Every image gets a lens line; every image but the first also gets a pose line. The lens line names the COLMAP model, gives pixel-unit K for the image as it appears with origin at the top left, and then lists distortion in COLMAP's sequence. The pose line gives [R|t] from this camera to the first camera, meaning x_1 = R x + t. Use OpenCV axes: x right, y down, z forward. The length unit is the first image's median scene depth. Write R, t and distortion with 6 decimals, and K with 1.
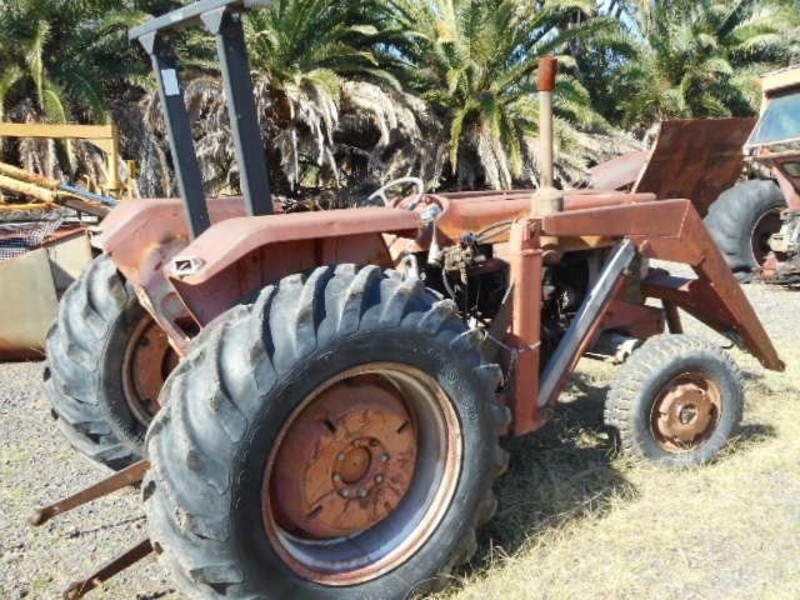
lens RADIAL K [[796.9, 0, 399.4], [0, 796.9, 302.6], [0, 0, 1]] dist [-0.009234, 0.000000]
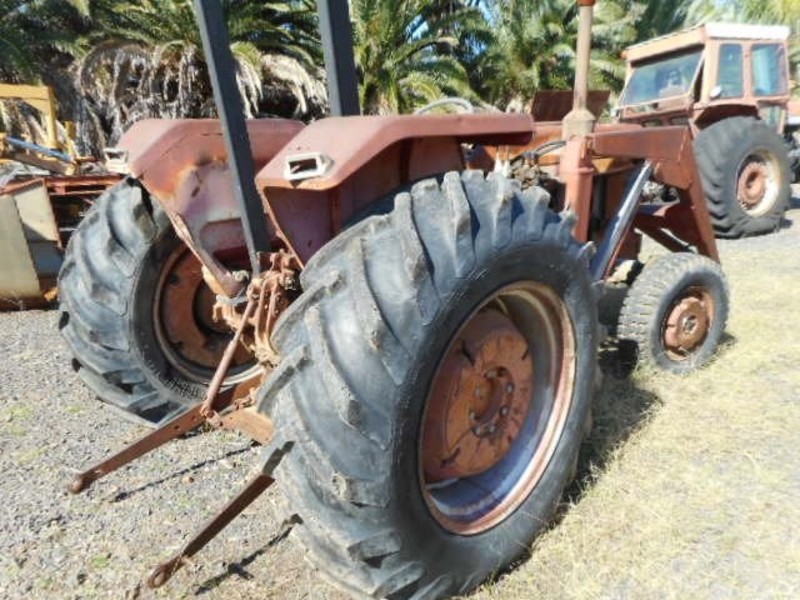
lens RADIAL K [[619.4, 0, 397.9], [0, 619.4, 305.9], [0, 0, 1]] dist [0.013172, -0.005990]
pose [[0.982023, -0.050959, 0.181753, -0.204596], [0.035646, 0.995610, 0.086546, 0.027879], [-0.185365, -0.078511, 0.979528, 0.259804]]
